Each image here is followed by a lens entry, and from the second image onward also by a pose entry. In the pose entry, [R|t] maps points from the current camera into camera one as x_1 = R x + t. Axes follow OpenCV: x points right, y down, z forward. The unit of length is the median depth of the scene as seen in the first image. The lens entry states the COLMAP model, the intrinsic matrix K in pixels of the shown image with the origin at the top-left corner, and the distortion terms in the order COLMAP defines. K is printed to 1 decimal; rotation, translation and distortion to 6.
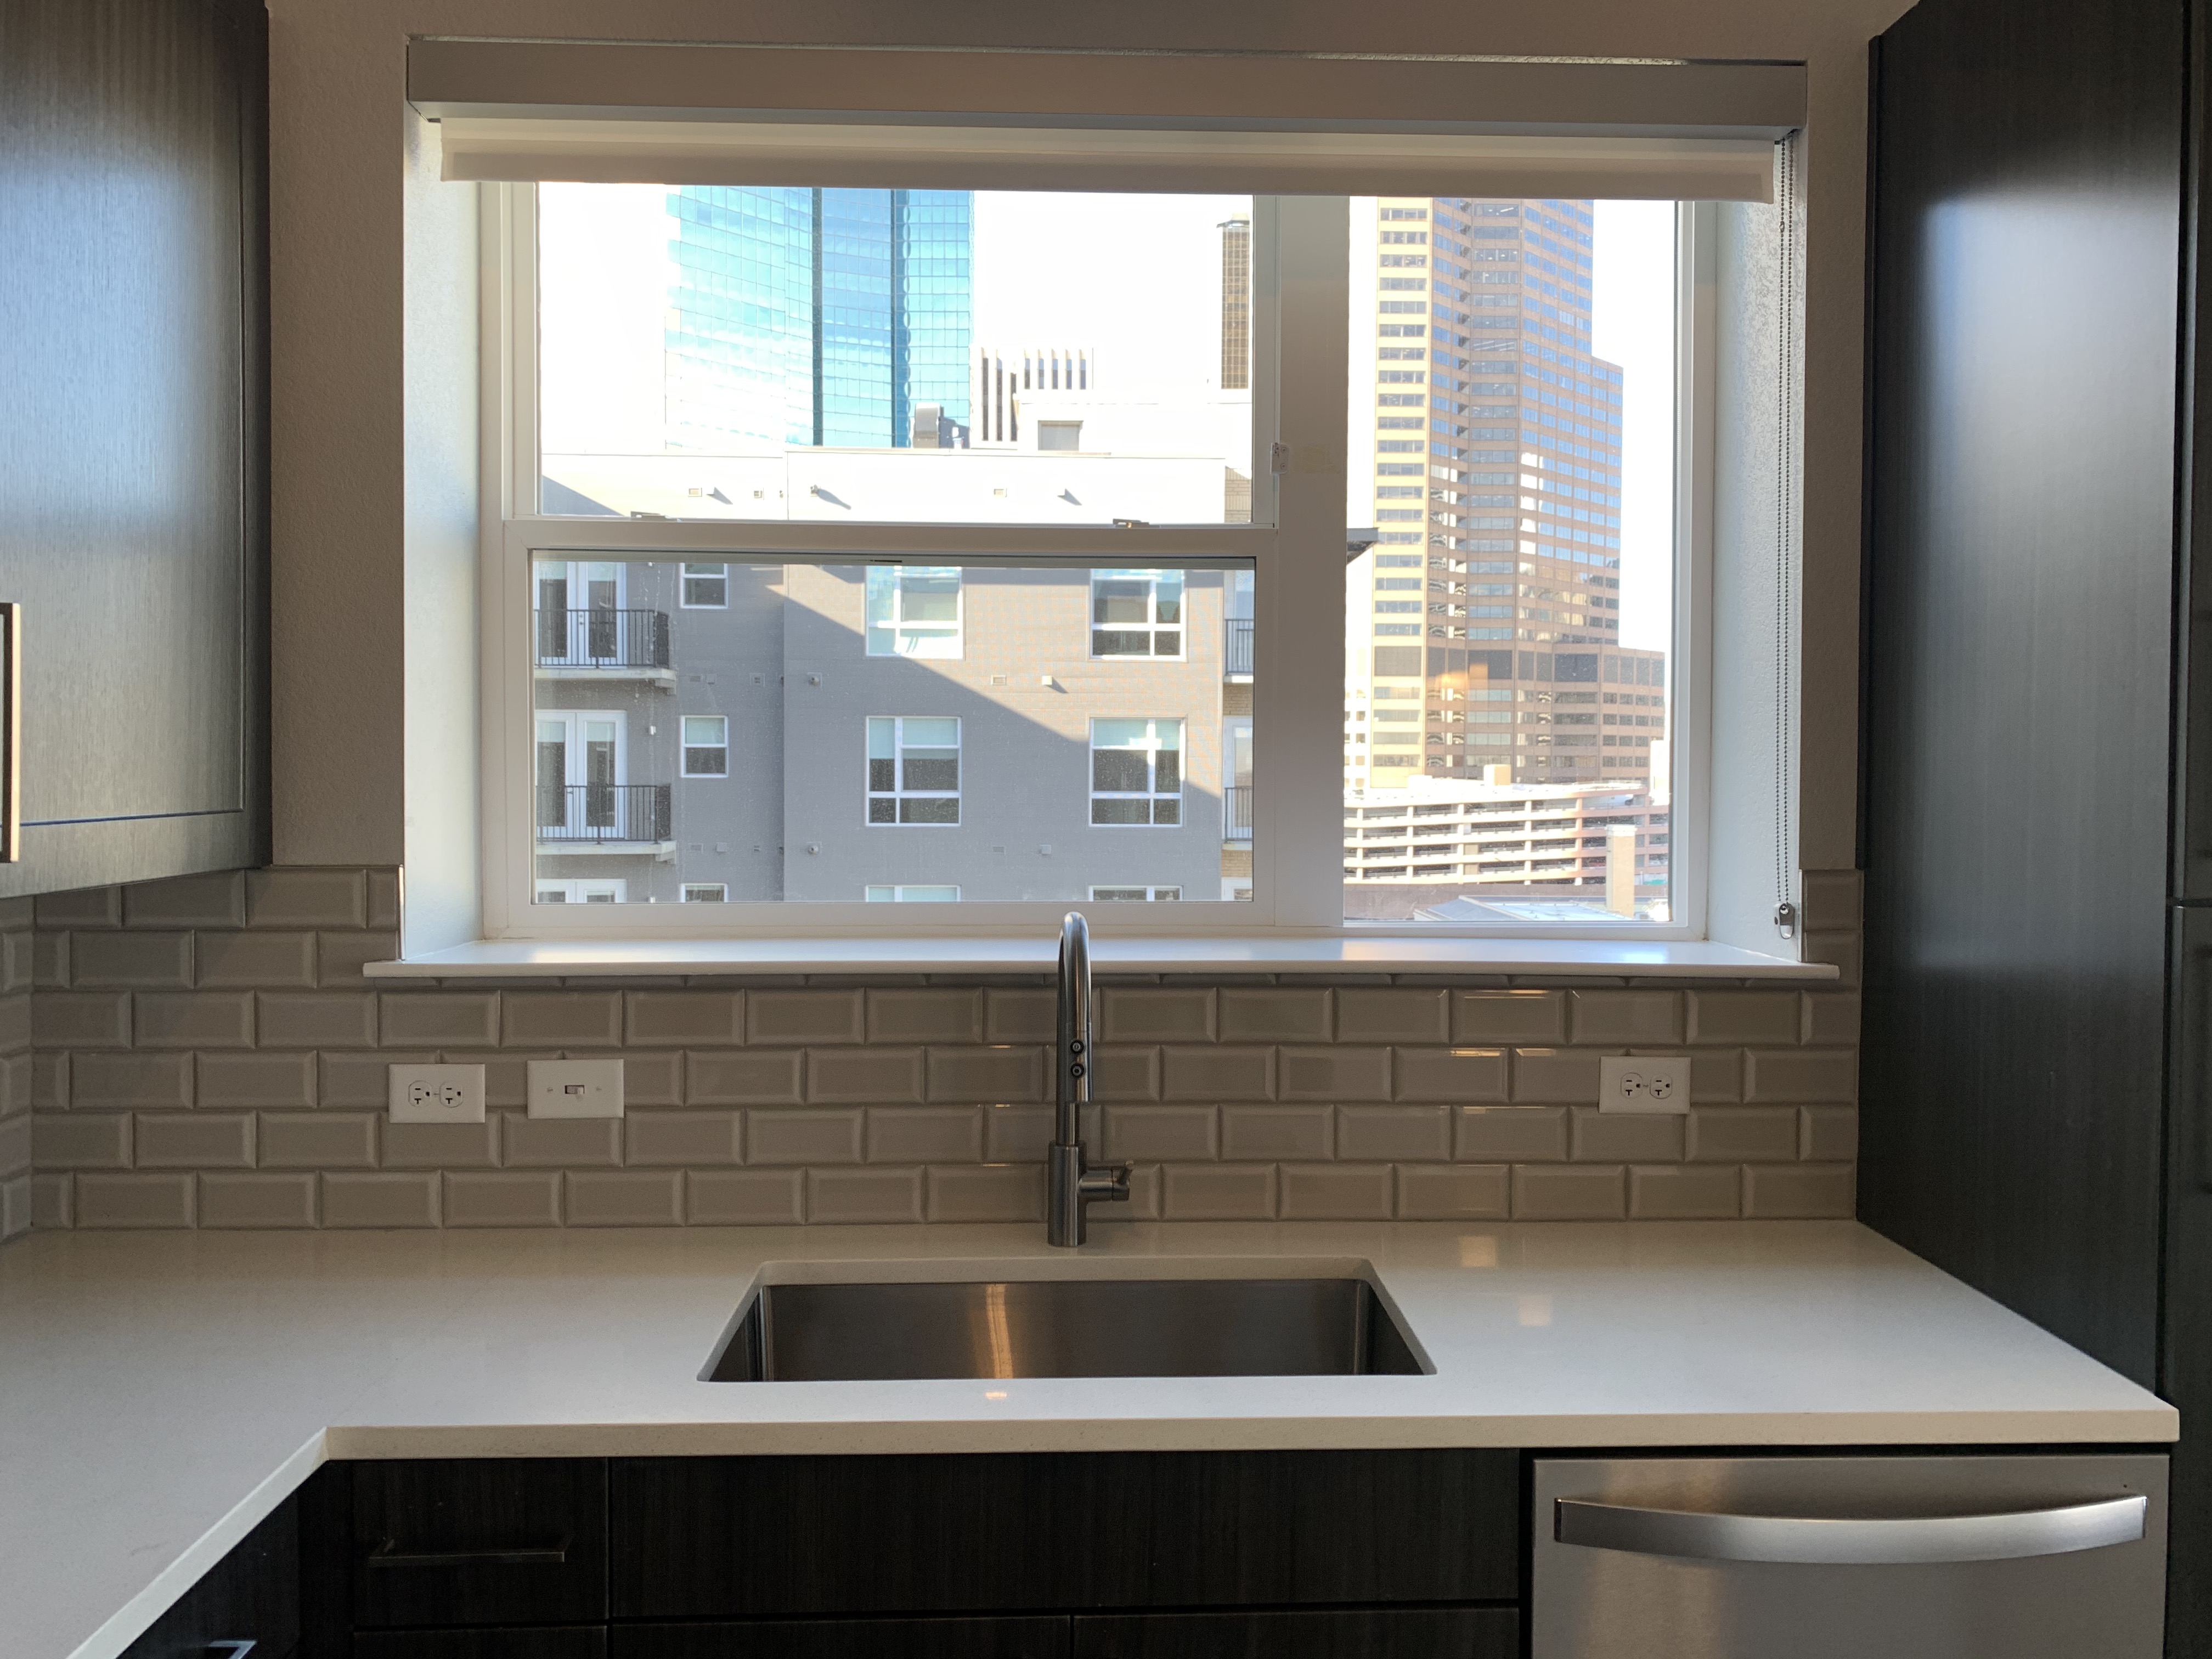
lens RADIAL K [[1679.2, 0, 1130.8], [0, 1679.2, 803.5], [0, 0, 1]] dist [0.039482, -0.055391]
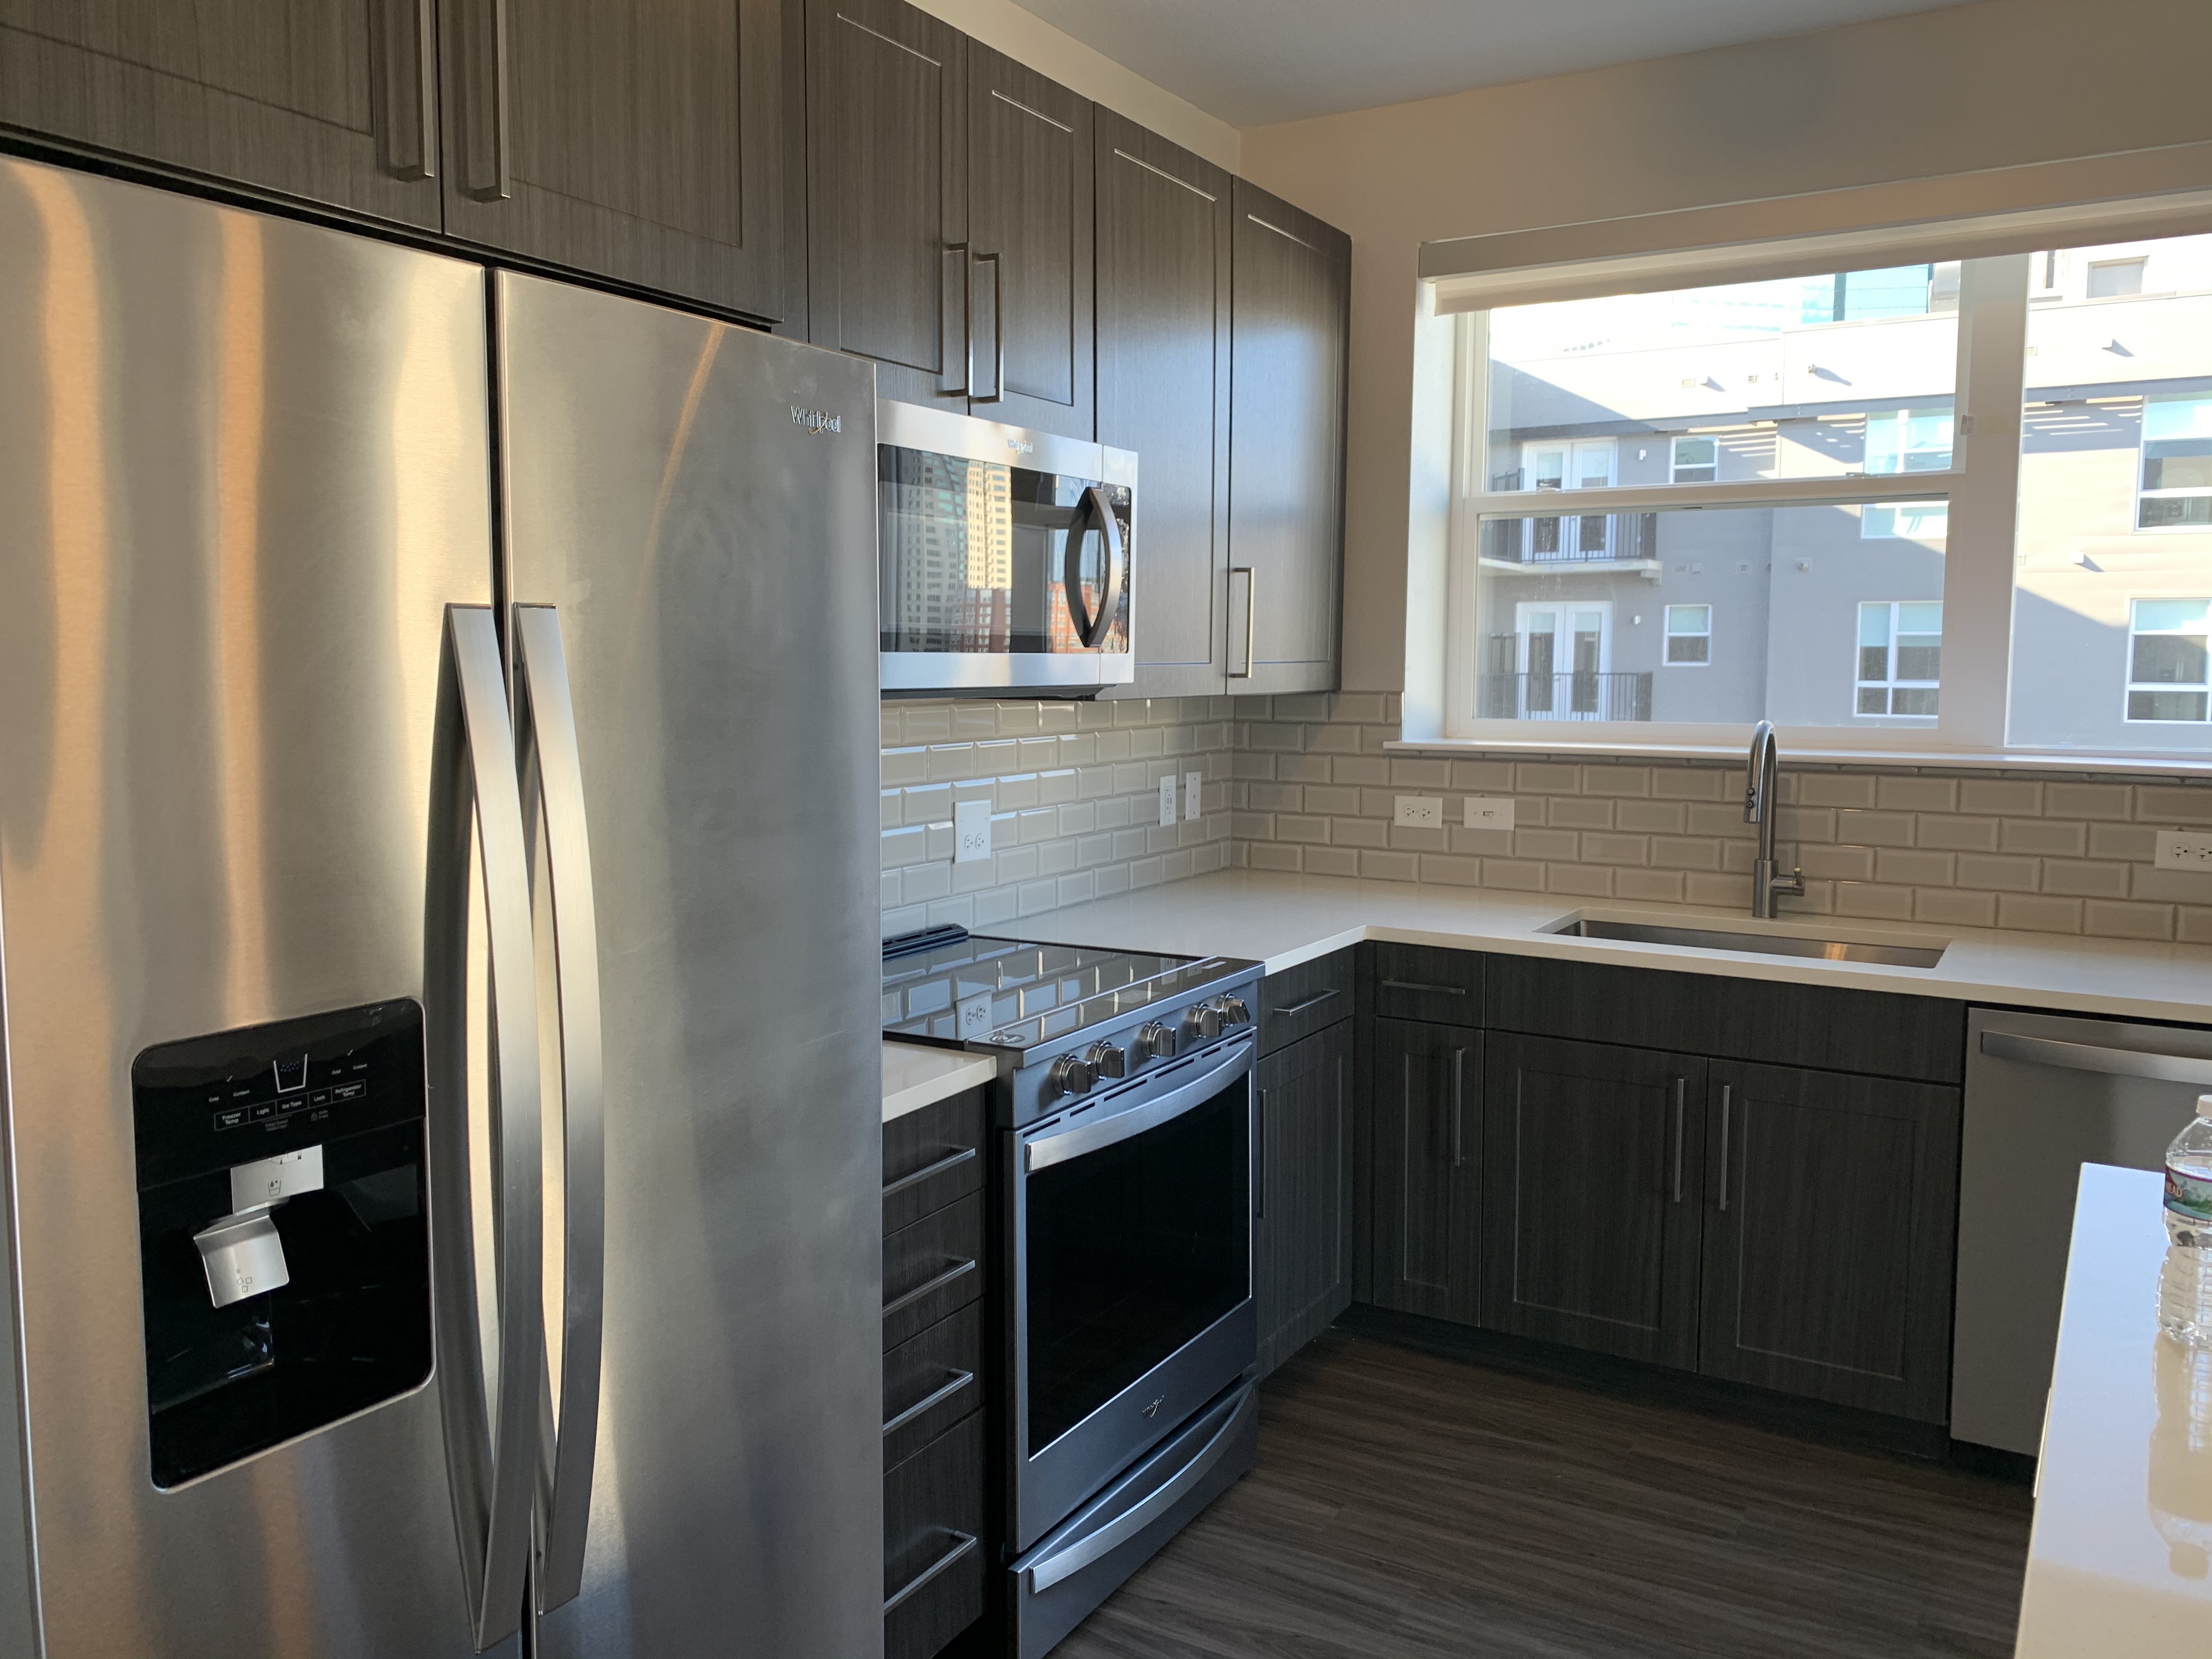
lens RADIAL K [[1679.2, 0, 1096.5], [0, 1679.2, 808.3], [0, 0, 1]] dist [0.039482, -0.055391]
pose [[0.830506, 0.049826, -0.554776, 0.327672], [-0.012387, 0.997397, 0.071036, 0.036891], [0.556872, -0.052123, 0.828961, -0.744953]]
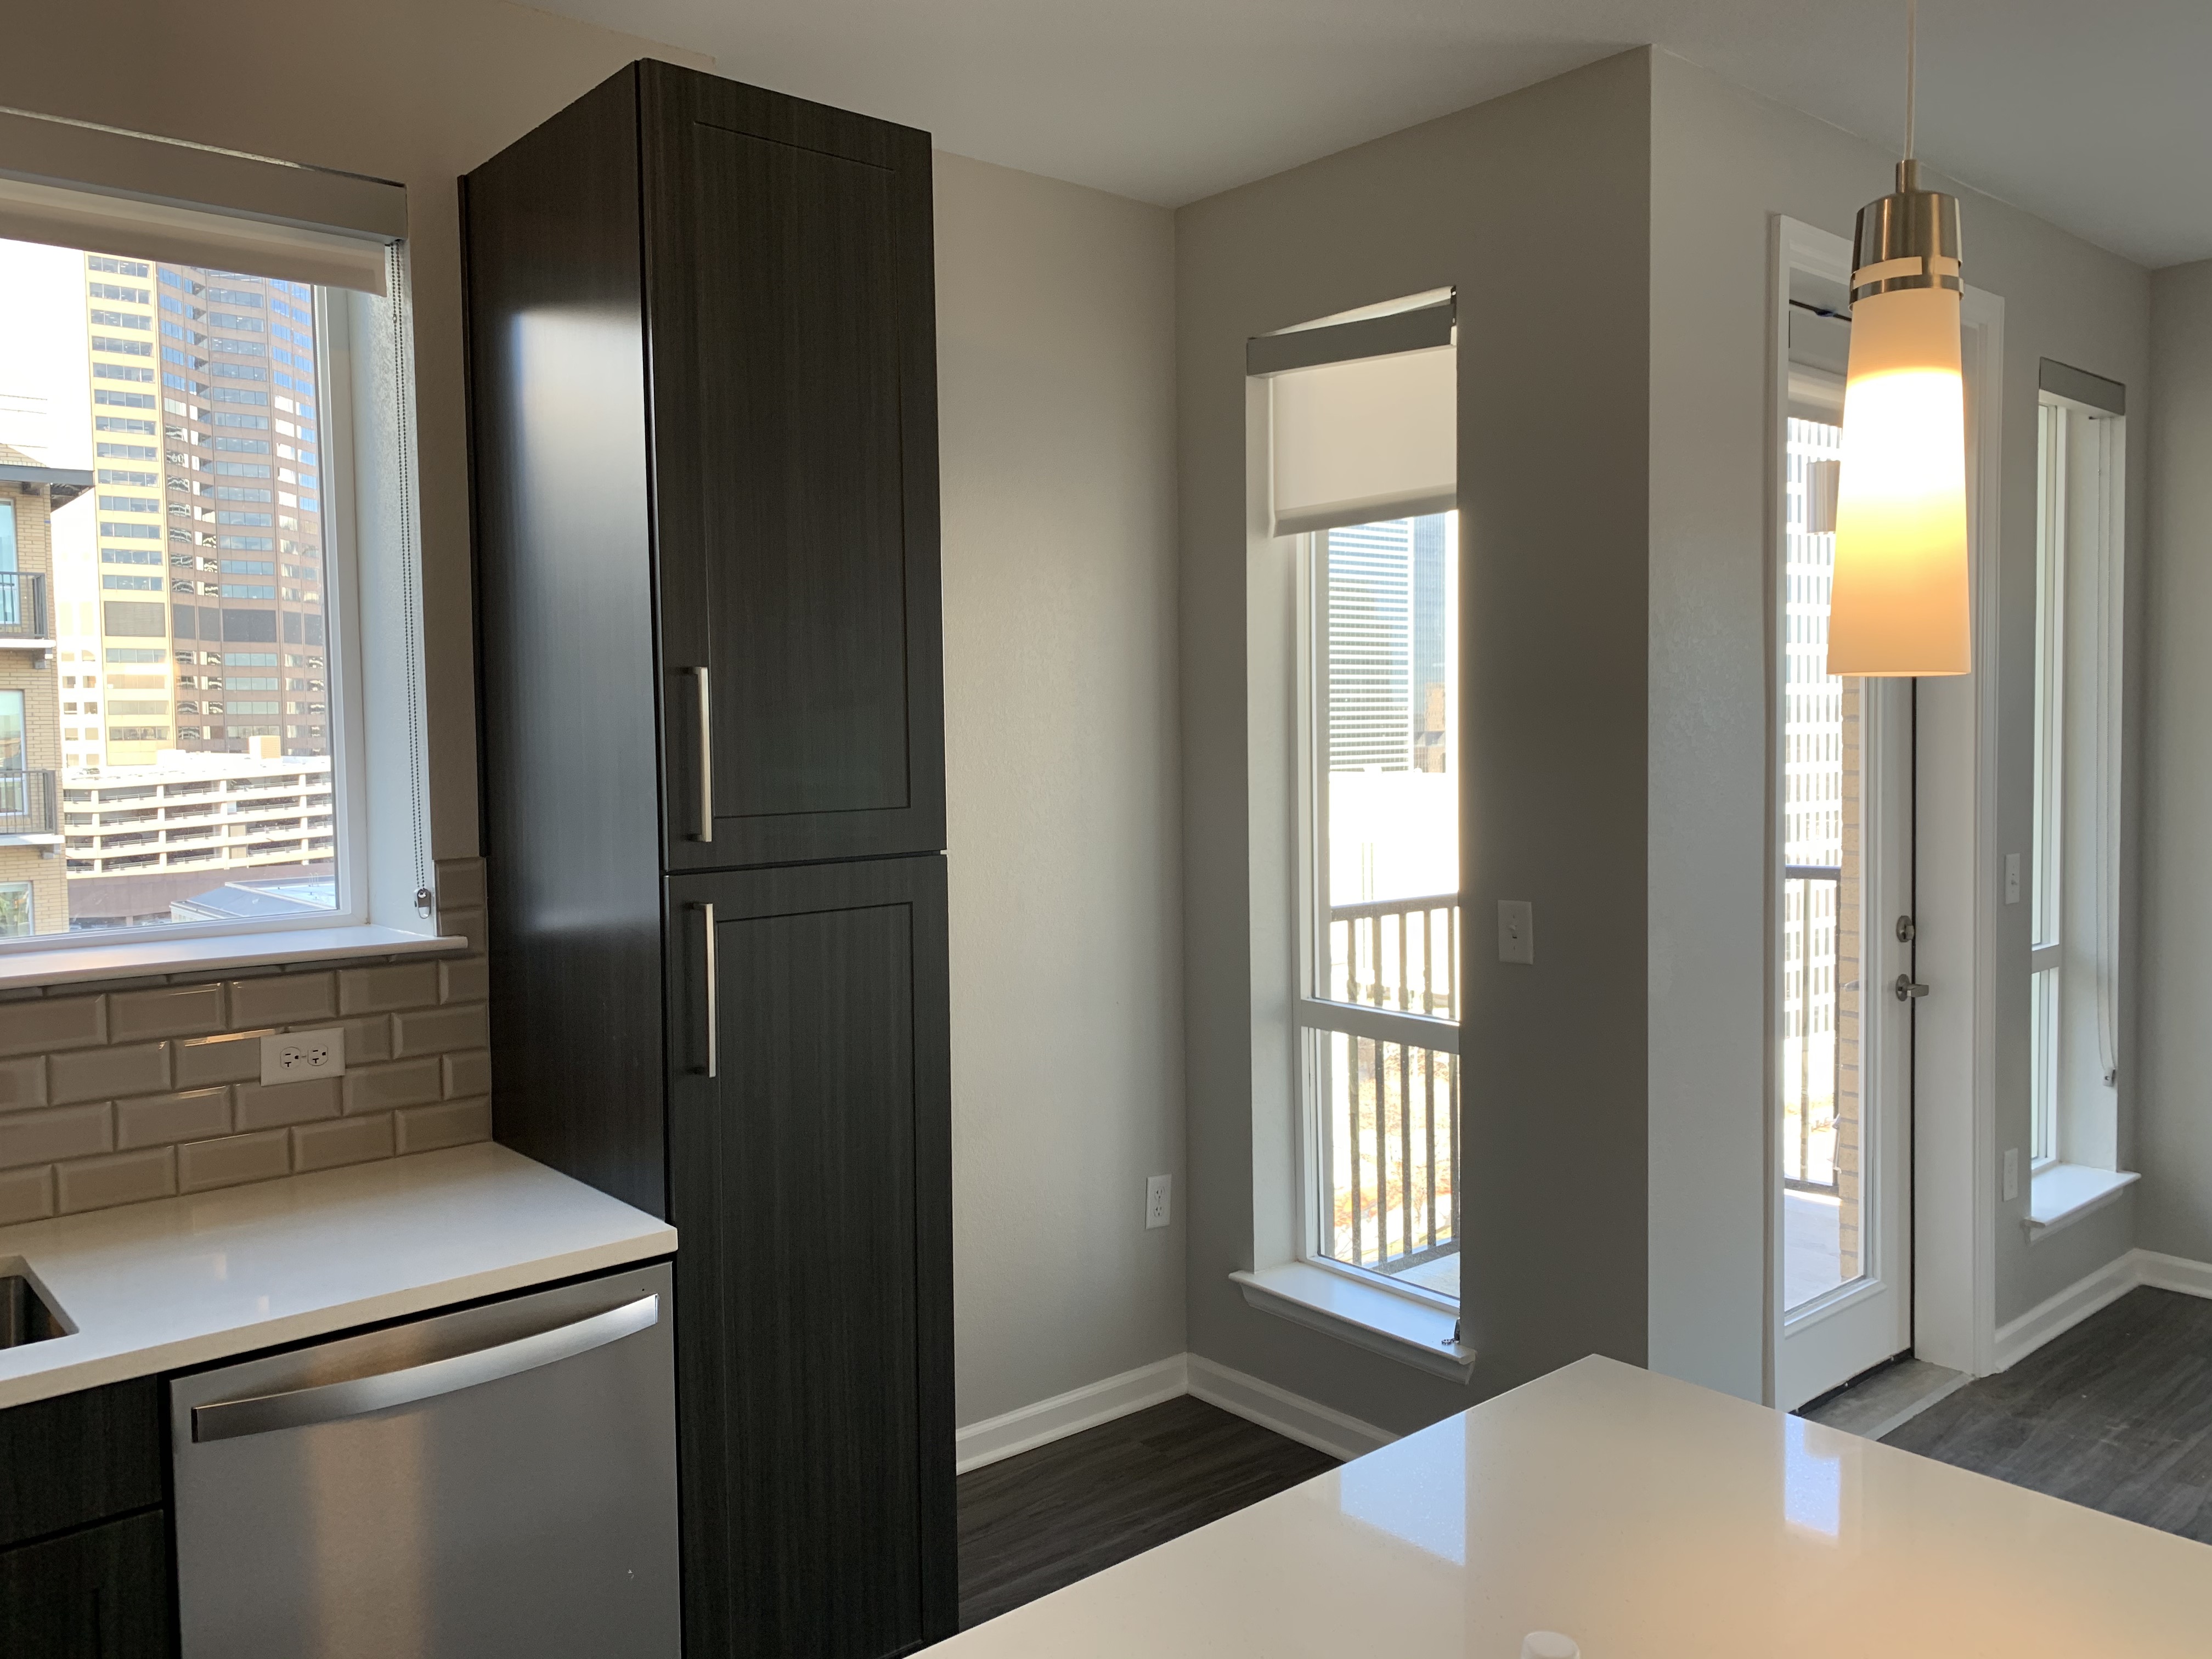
lens RADIAL K [[1679.2, 0, 1100.6], [0, 1679.2, 802.8], [0, 0, 1]] dist [0.039482, -0.055391]
pose [[0.781248, -0.046366, 0.622496, 0.020386], [0.034326, 0.998920, 0.031324, -0.023229], [-0.623276, -0.003104, 0.781996, -0.239632]]
